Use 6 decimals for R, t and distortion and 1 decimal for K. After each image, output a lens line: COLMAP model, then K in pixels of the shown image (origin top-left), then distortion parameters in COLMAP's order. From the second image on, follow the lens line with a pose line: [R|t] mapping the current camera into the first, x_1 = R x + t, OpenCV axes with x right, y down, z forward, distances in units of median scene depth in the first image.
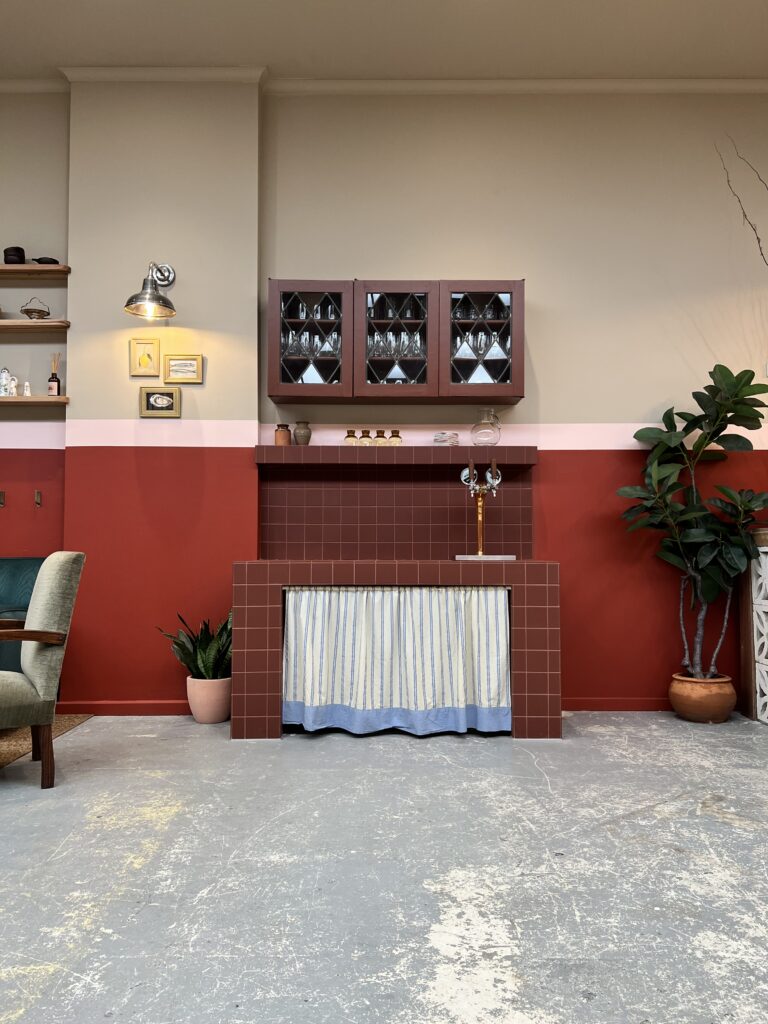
lens RADIAL K [[767.8, 0, 384.0], [0, 767.8, 512.0], [0, 0, 1]] dist [0.056911, -0.067211]
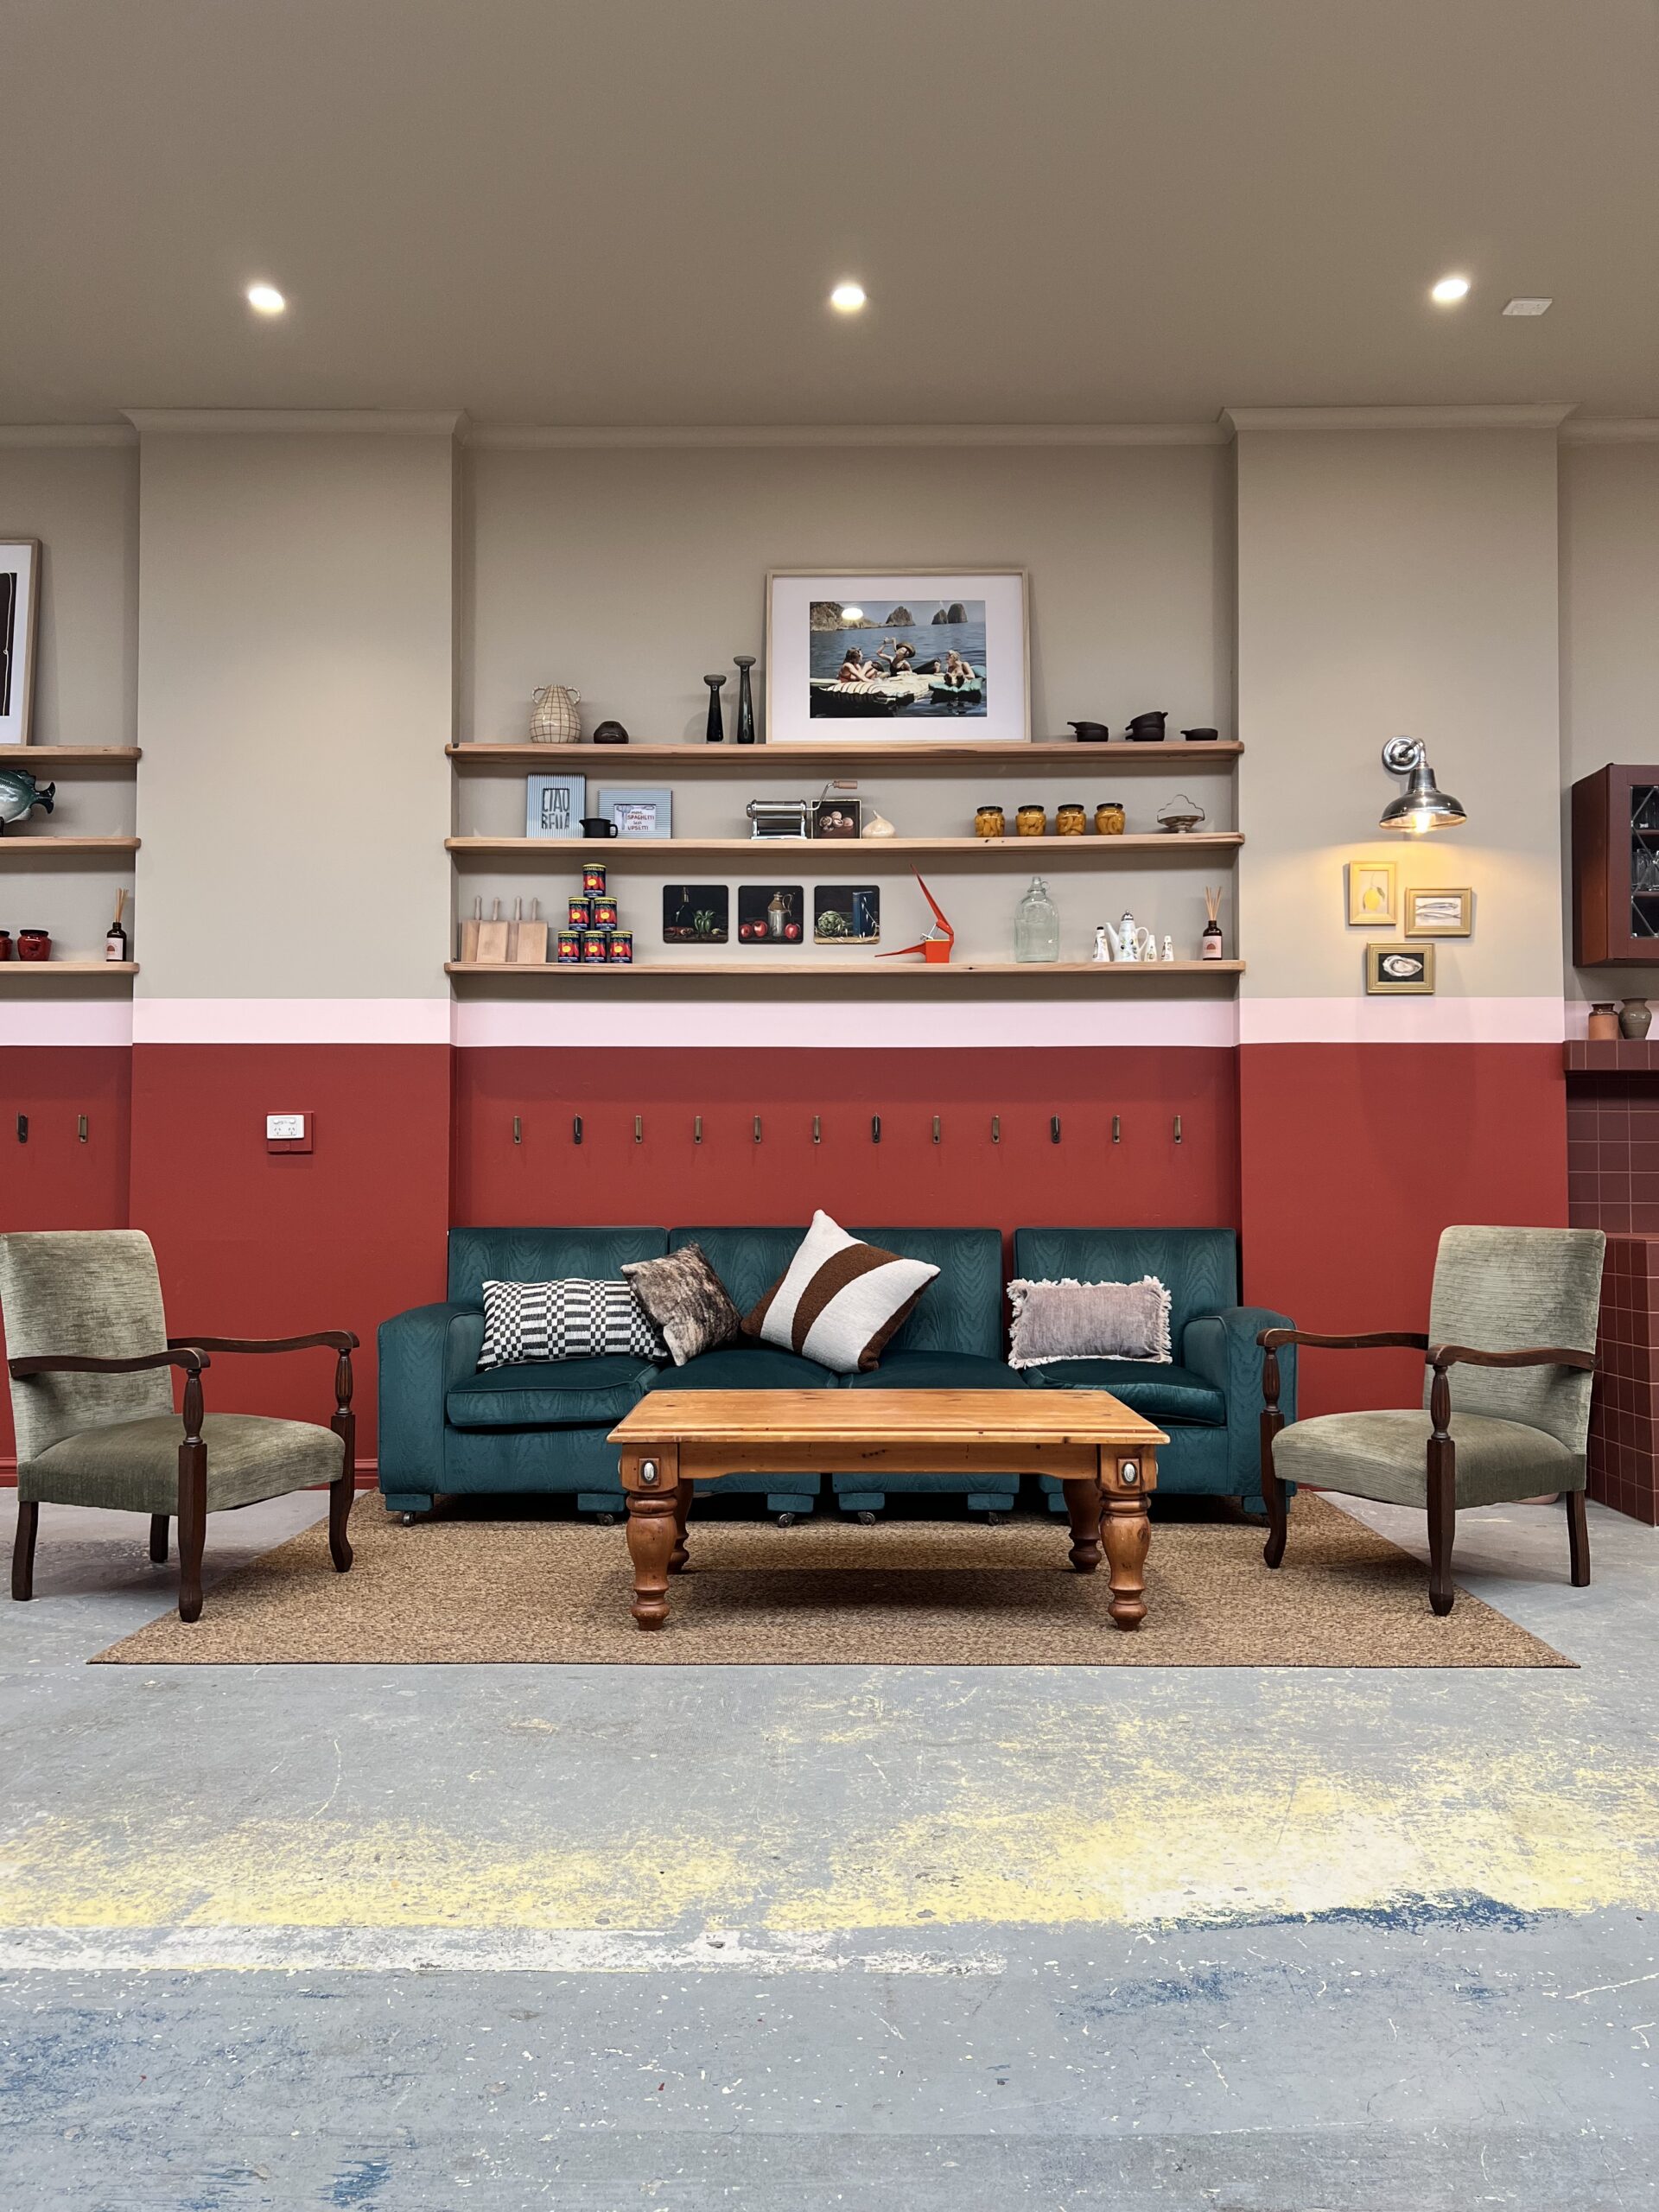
lens RADIAL K [[1658.7, 0, 829.5], [0, 1658.7, 1106.0], [0, 0, 1]] dist [0.056911, -0.067211]
pose [[0.999793, -0.003169, -0.020086, -0.705539], [0.003498, 0.999859, 0.016404, -0.058022], [0.020031, -0.016471, 0.999664, -0.306300]]
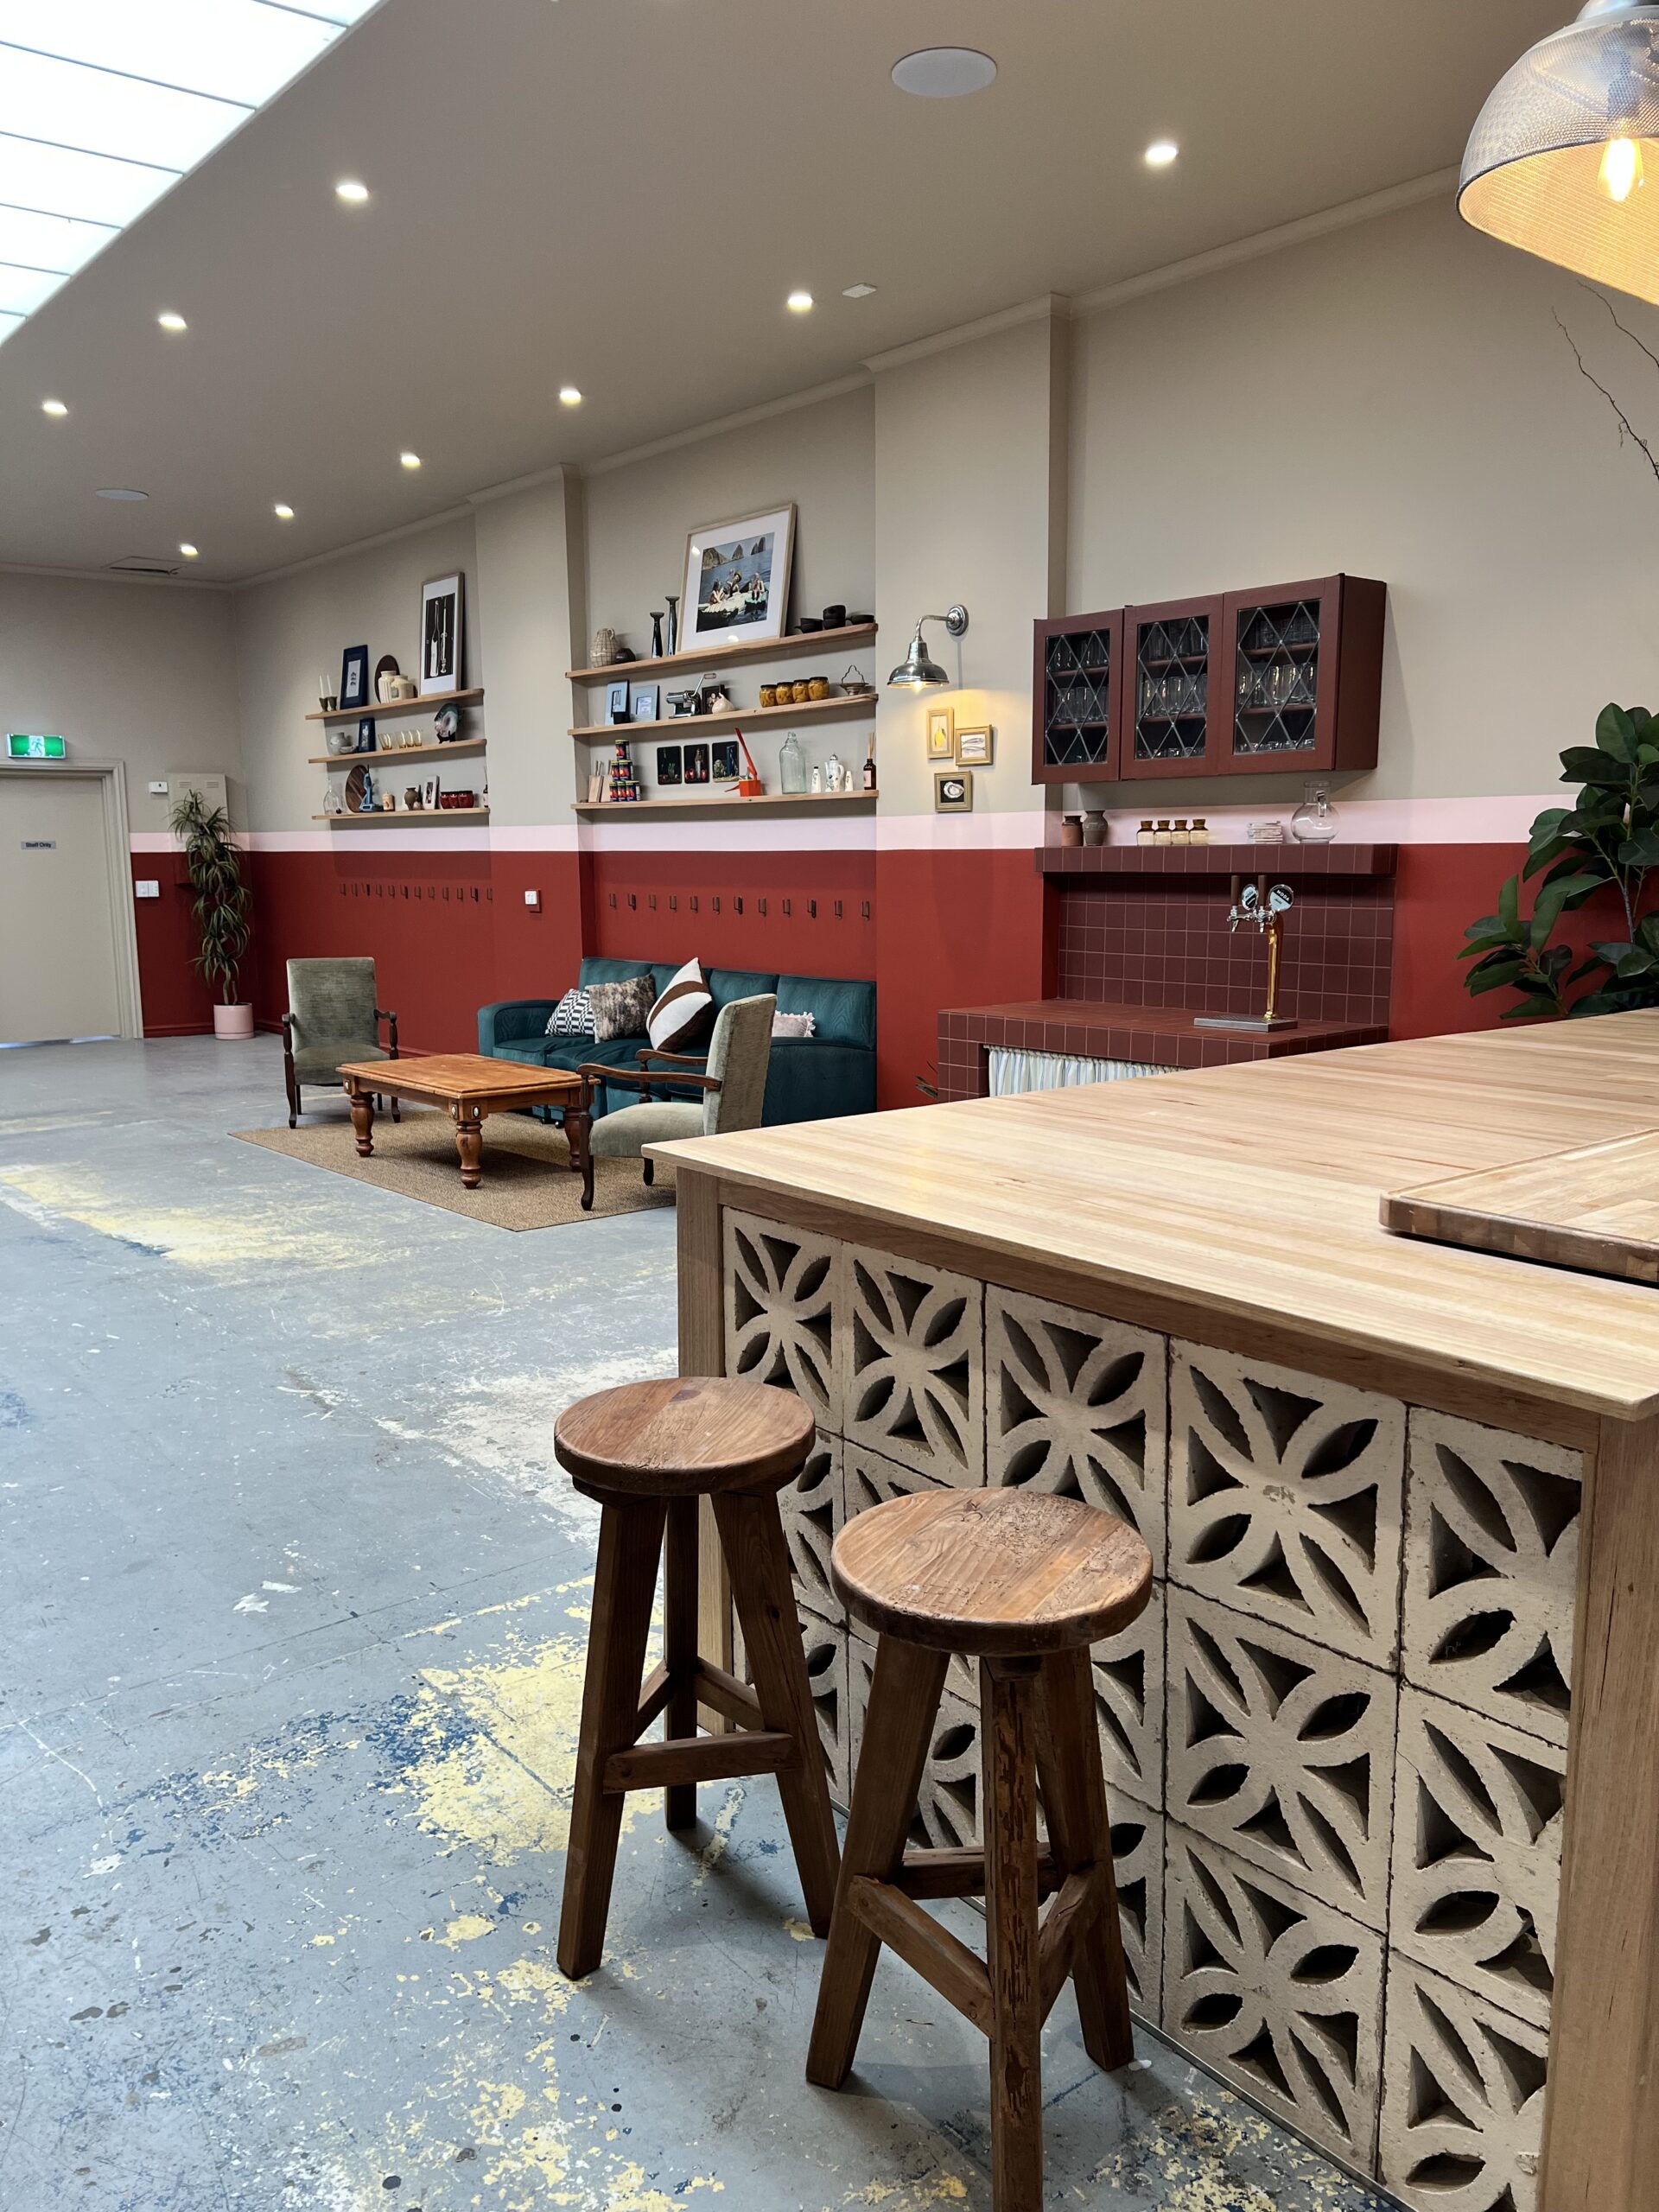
lens RADIAL K [[1658.7, 0, 829.5], [0, 1658.7, 1106.0], [0, 0, 1]] dist [0.056911, -0.067211]
pose [[0.632174, 0.112933, -0.766552, 0.960972], [0.053057, 0.980689, 0.188237, -0.153100], [0.773008, -0.159670, 0.613975, -0.187147]]
